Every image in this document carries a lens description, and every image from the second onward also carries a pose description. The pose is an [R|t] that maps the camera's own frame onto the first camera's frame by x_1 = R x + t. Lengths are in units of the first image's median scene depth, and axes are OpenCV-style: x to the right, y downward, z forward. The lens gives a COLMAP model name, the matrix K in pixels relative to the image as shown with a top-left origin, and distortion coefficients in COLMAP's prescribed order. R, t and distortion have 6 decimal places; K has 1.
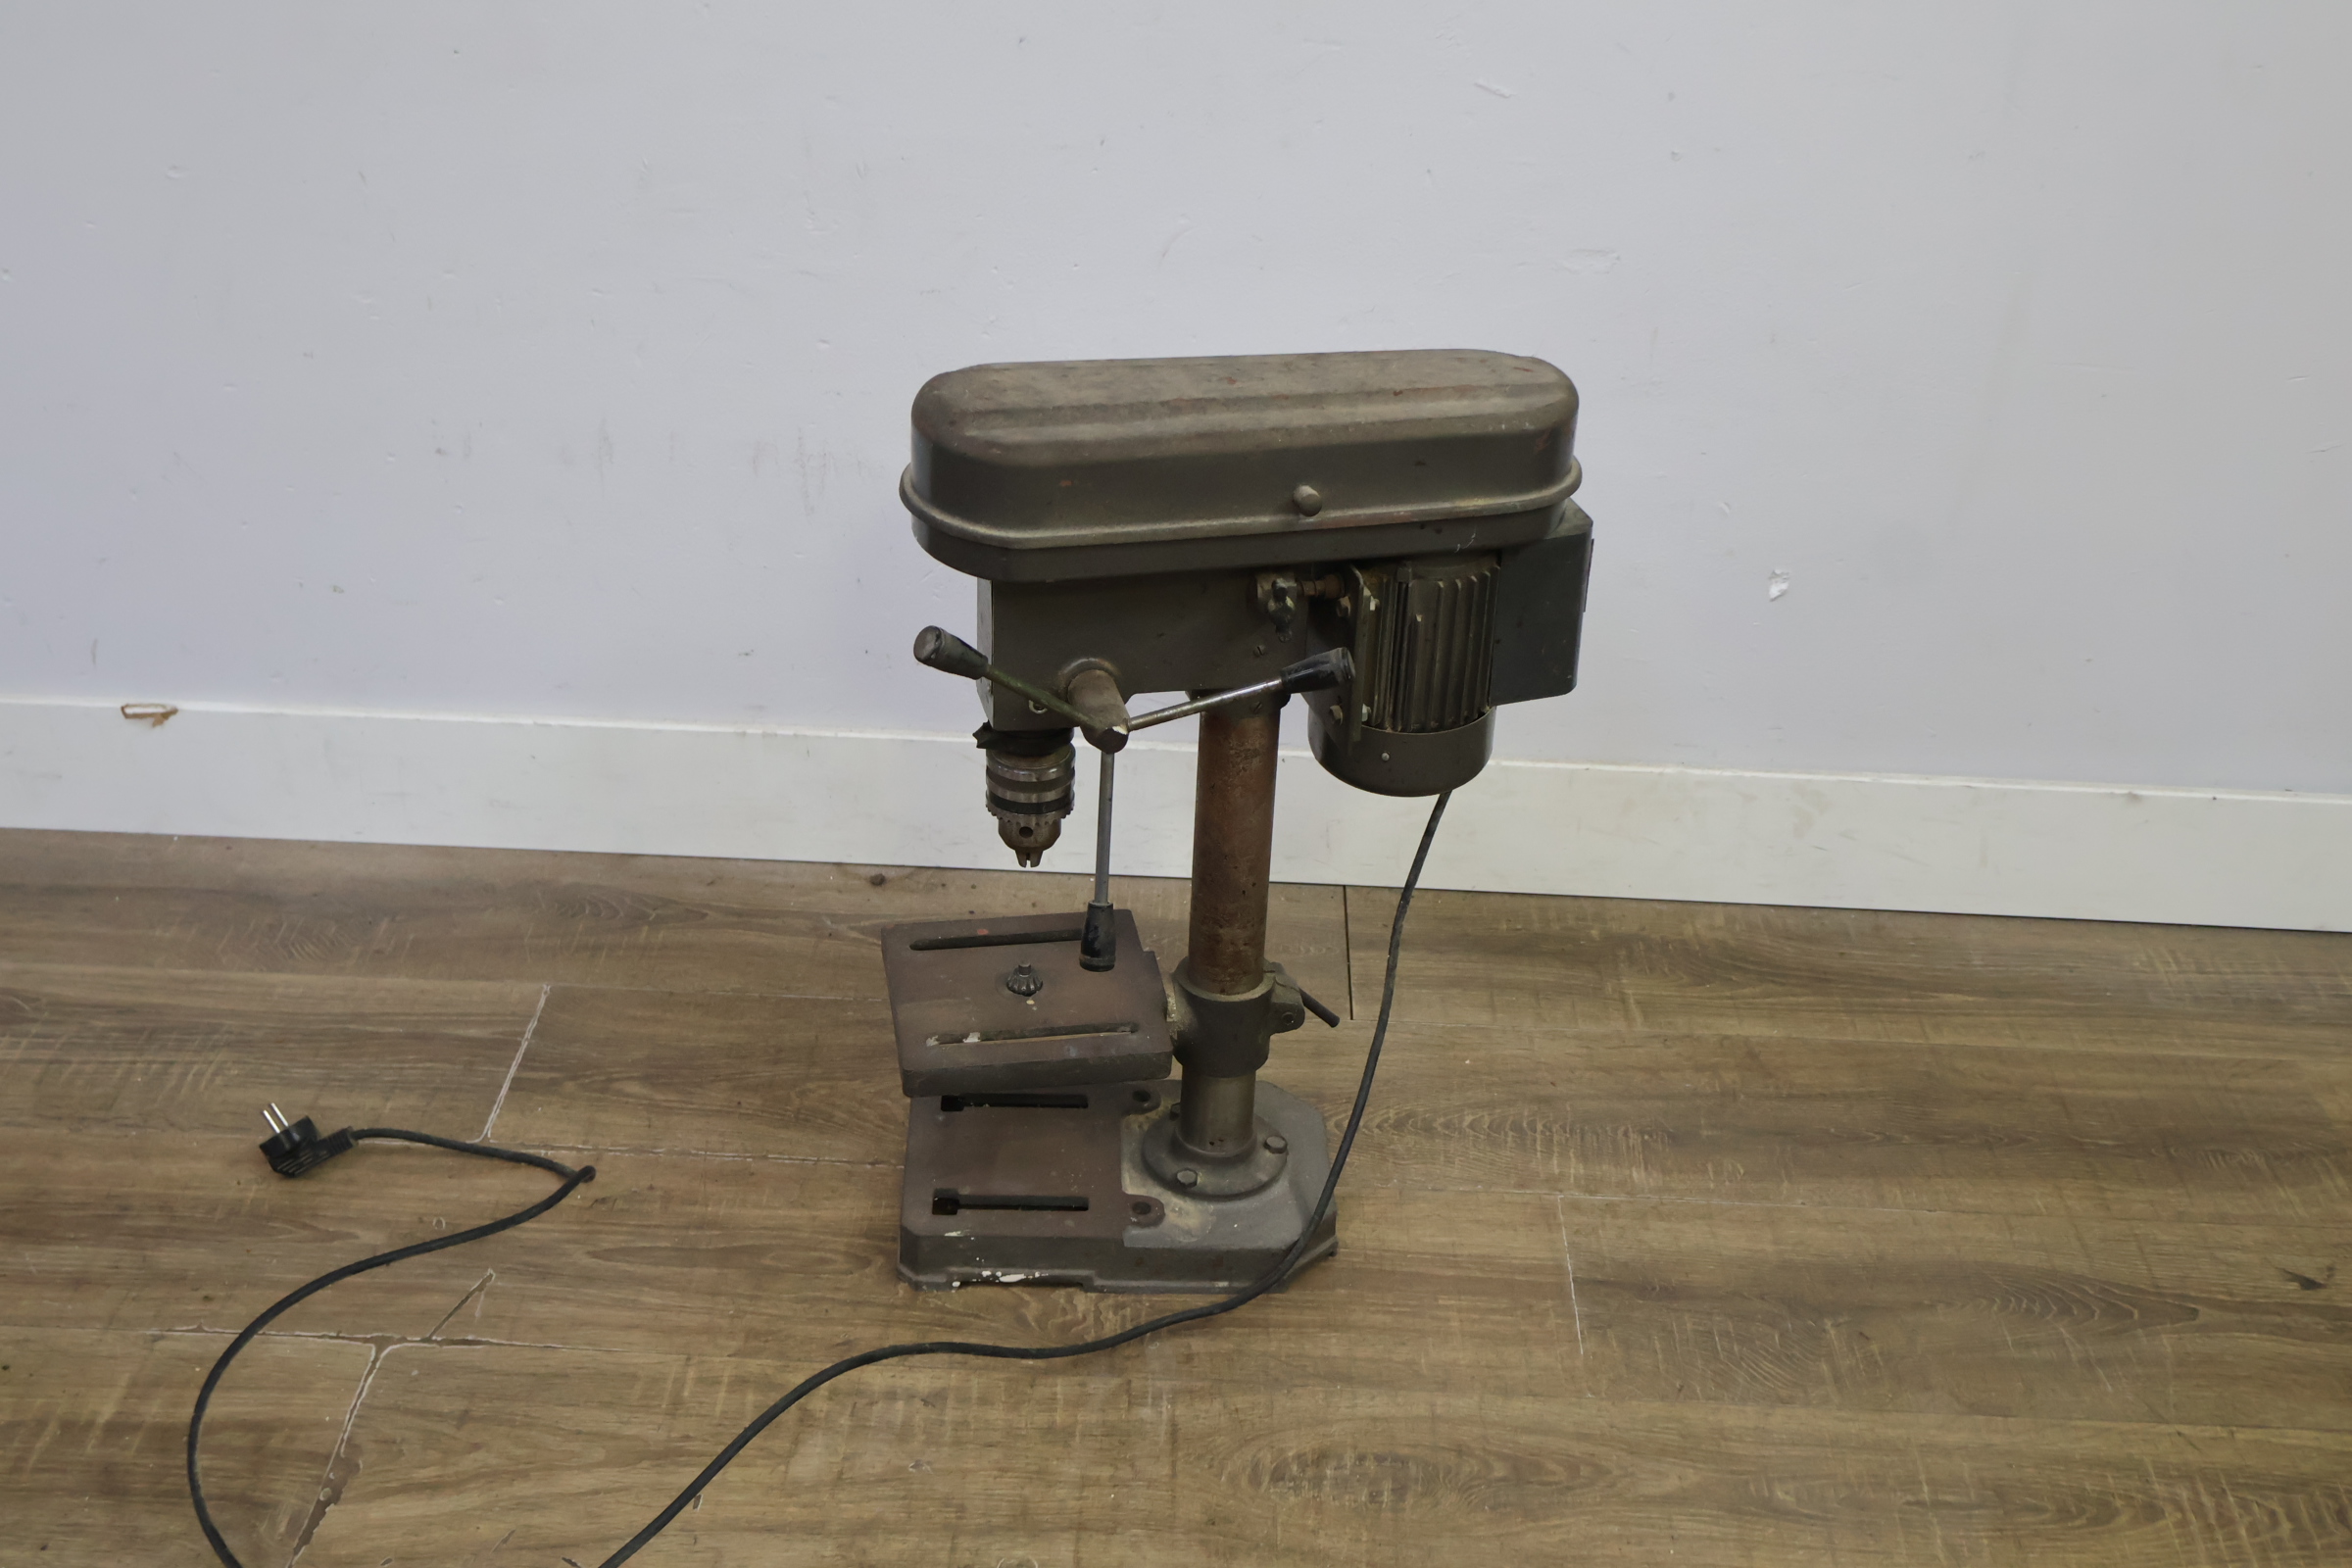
lens RADIAL K [[2650.2, 0, 1167.3], [0, 2650.2, 784.6], [0, 0, 1]] dist [-0.011925, 0.000000]
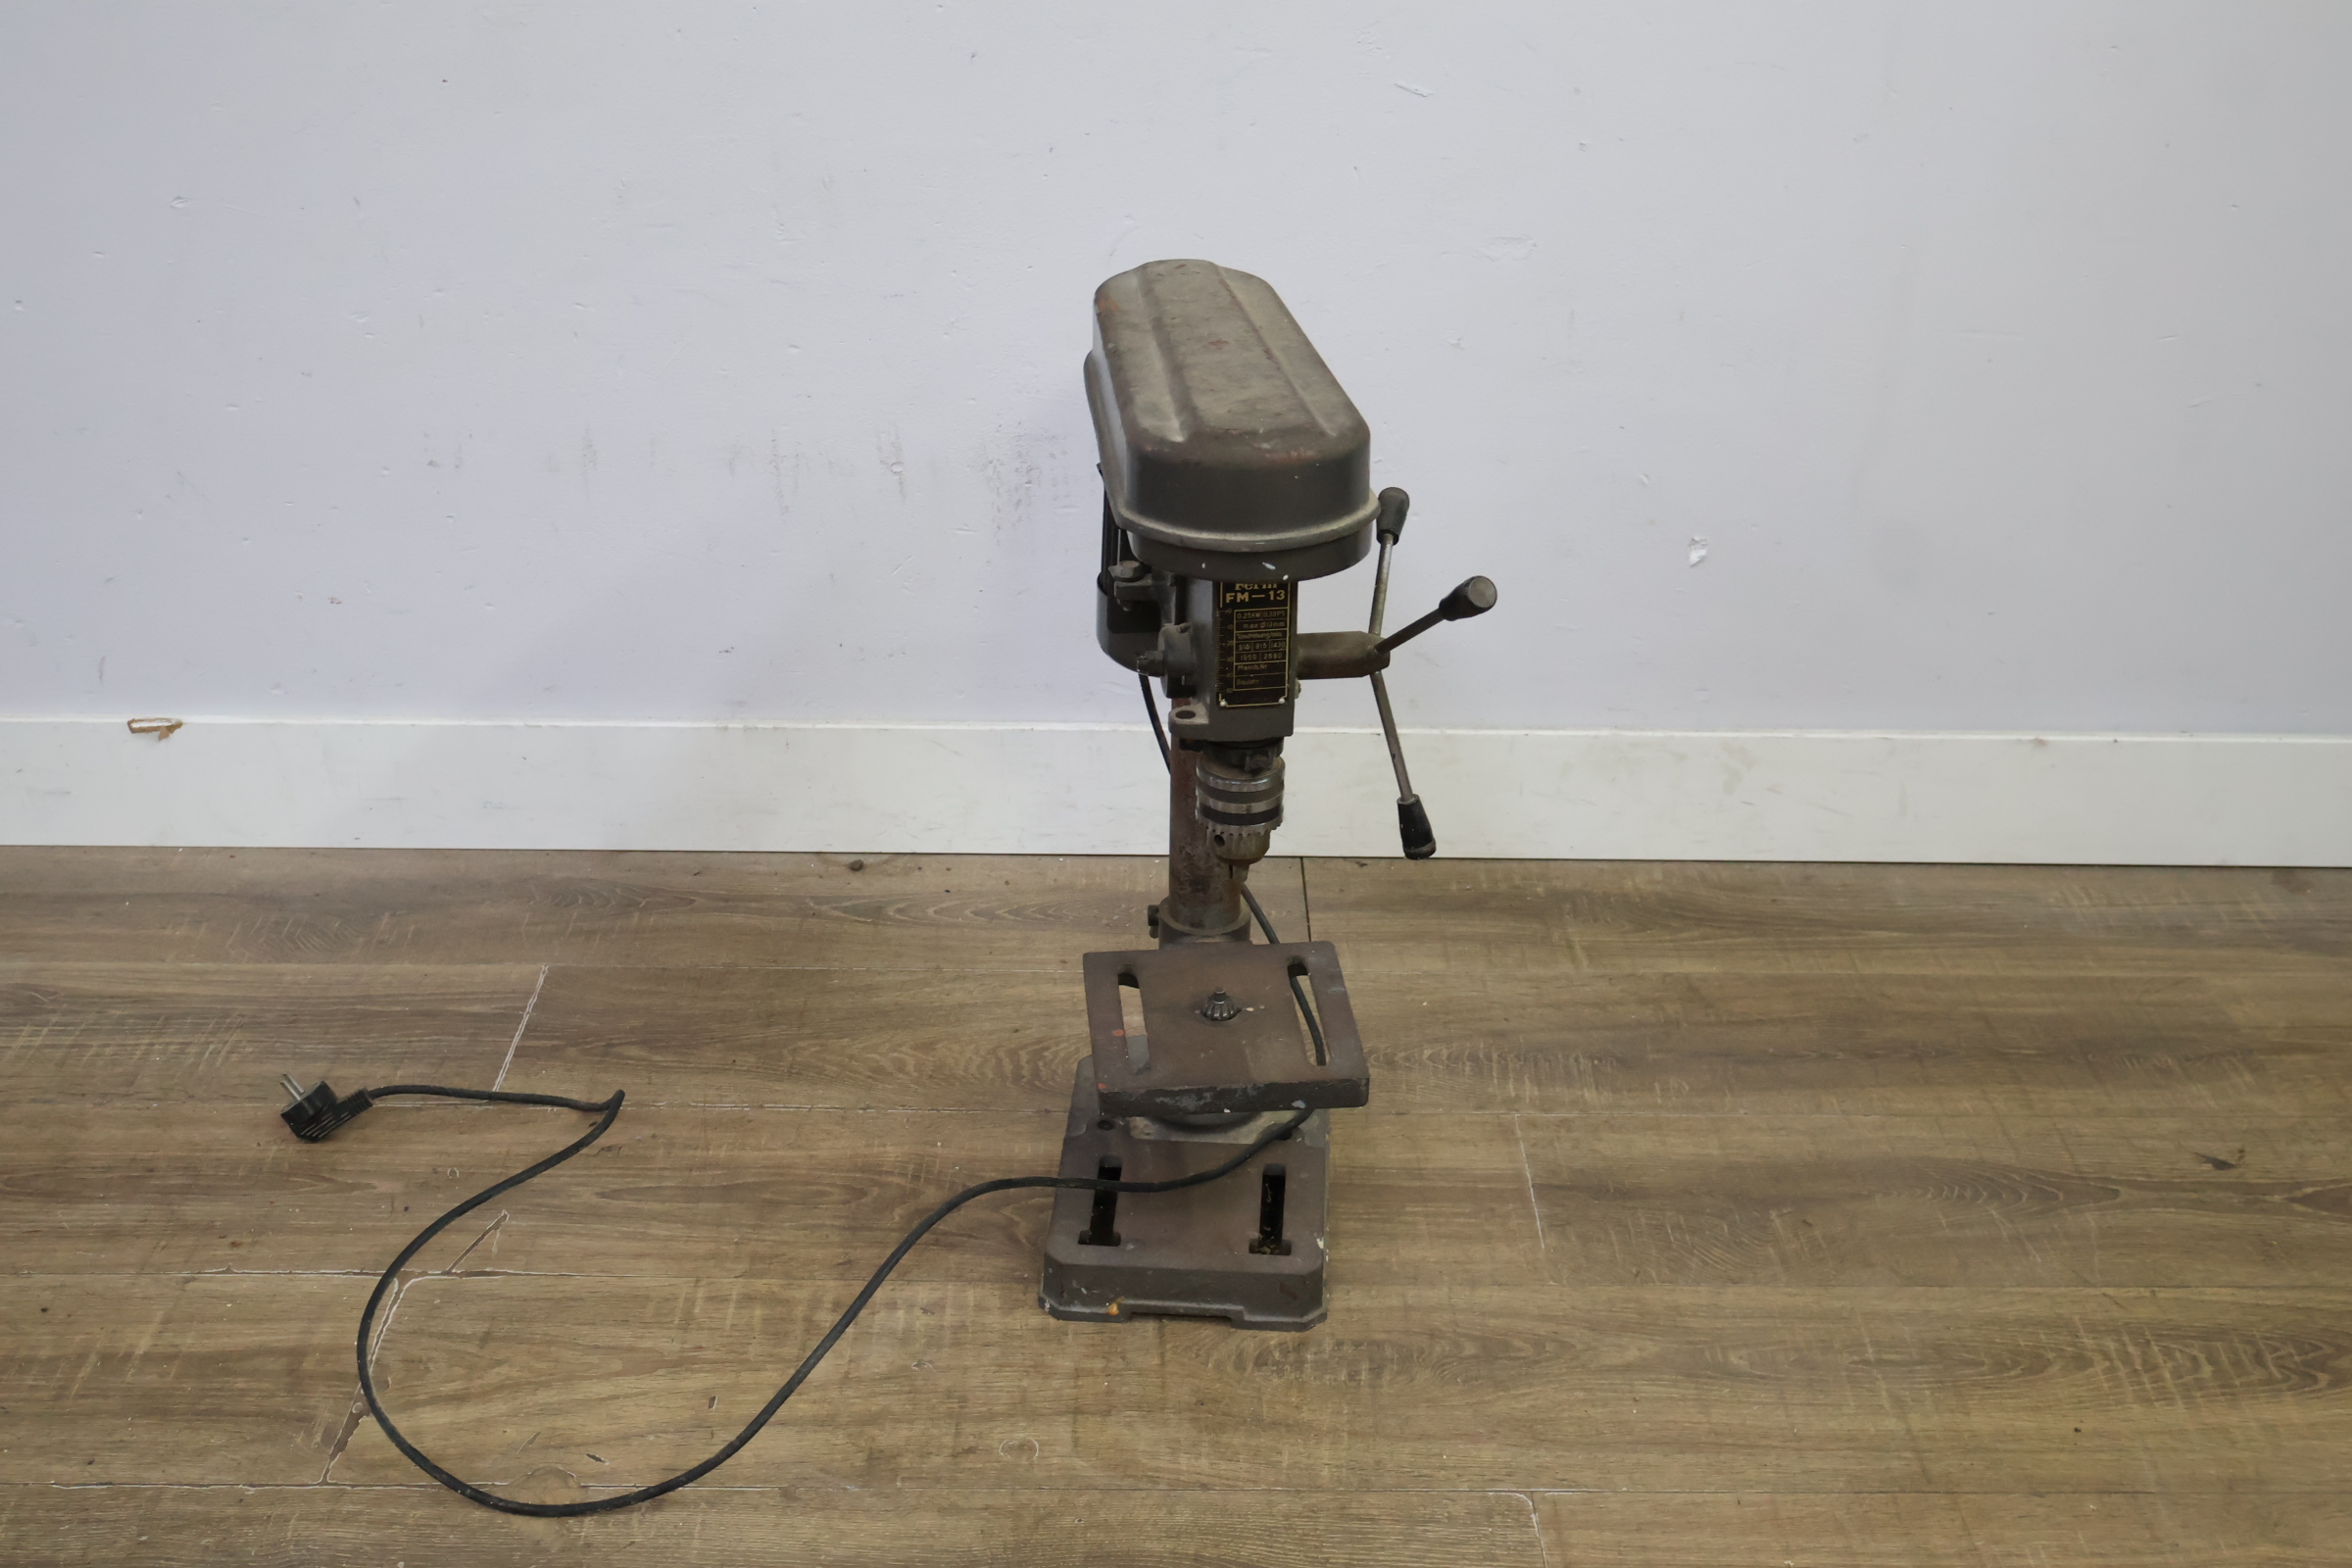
lens RADIAL K [[2650.2, 0, 1172.2], [0, 2650.2, 773.1], [0, 0, 1]] dist [-0.011925, 0.000000]
pose [[0.999165, -0.033613, 0.023211, -0.009379], [0.034860, 0.997845, -0.055584, 0.075451], [-0.021293, 0.056346, 0.998184, -0.061767]]
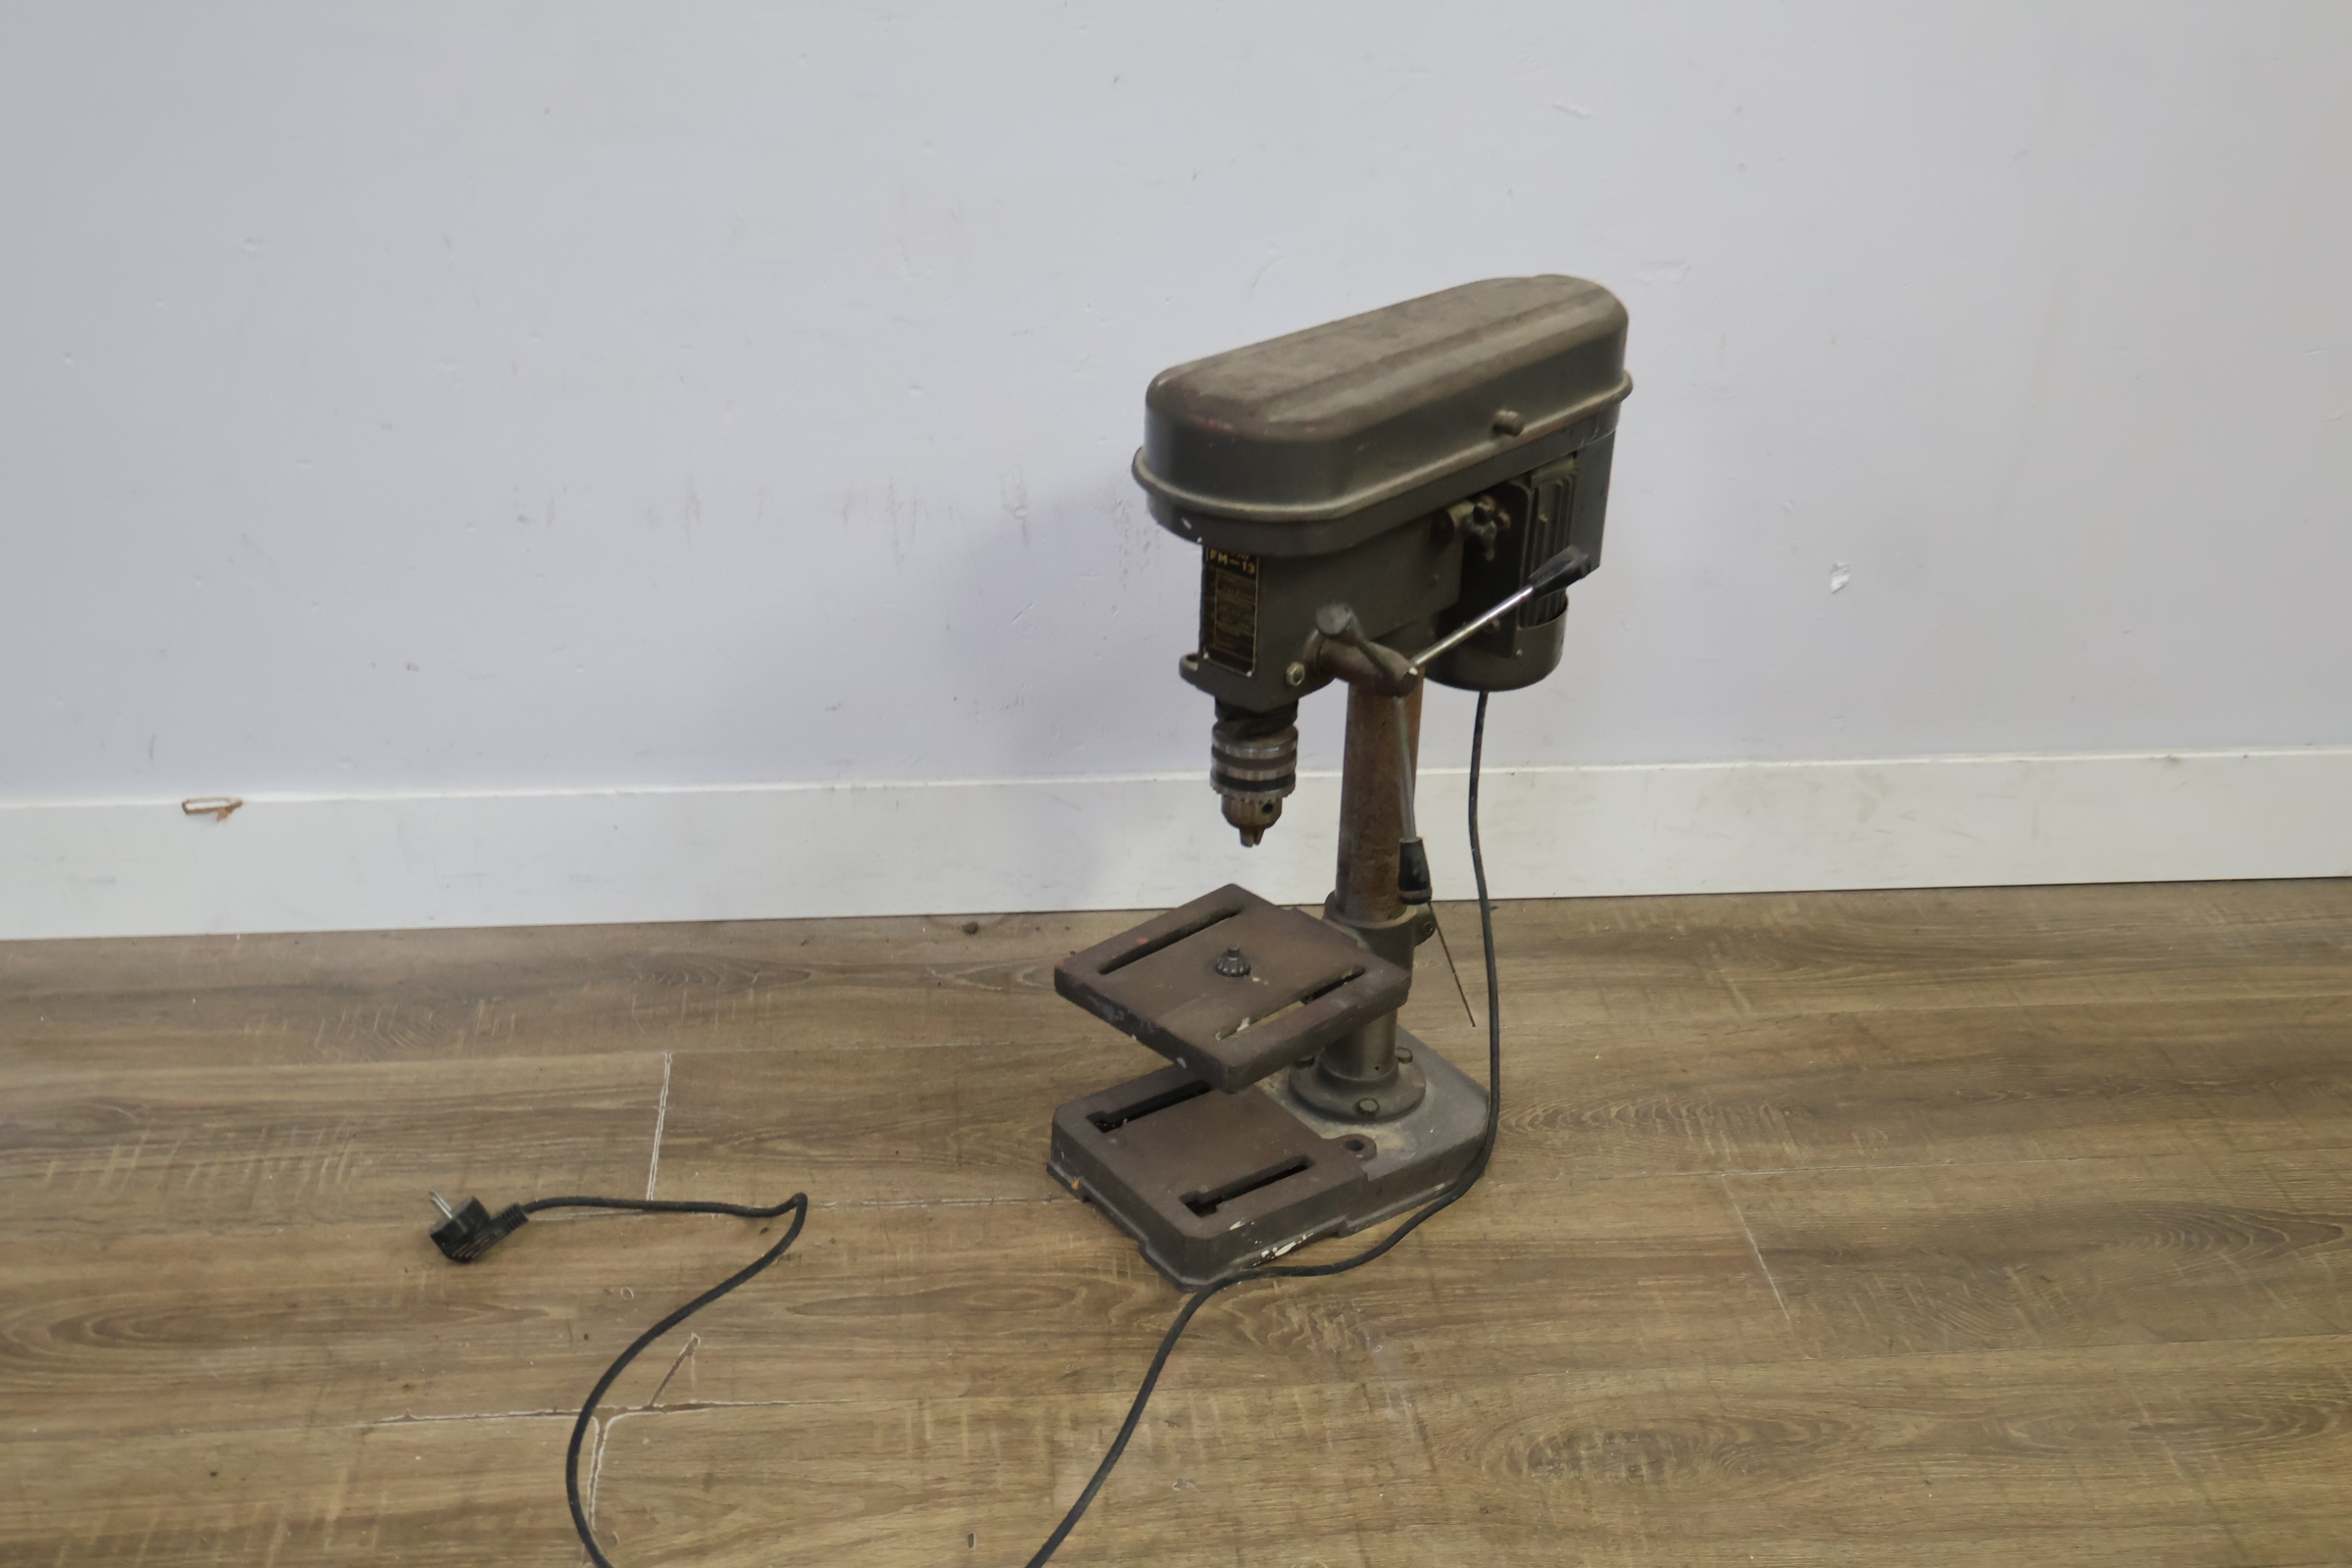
lens RADIAL K [[2650.2, 0, 1173.7], [0, 2650.2, 769.0], [0, 0, 1]] dist [-0.011925, 0.000000]
pose [[0.991899, -0.065066, 0.109097, -0.168181], [0.069680, 0.996806, -0.039017, 0.025134], [-0.106210, 0.046303, 0.993265, 0.000033]]
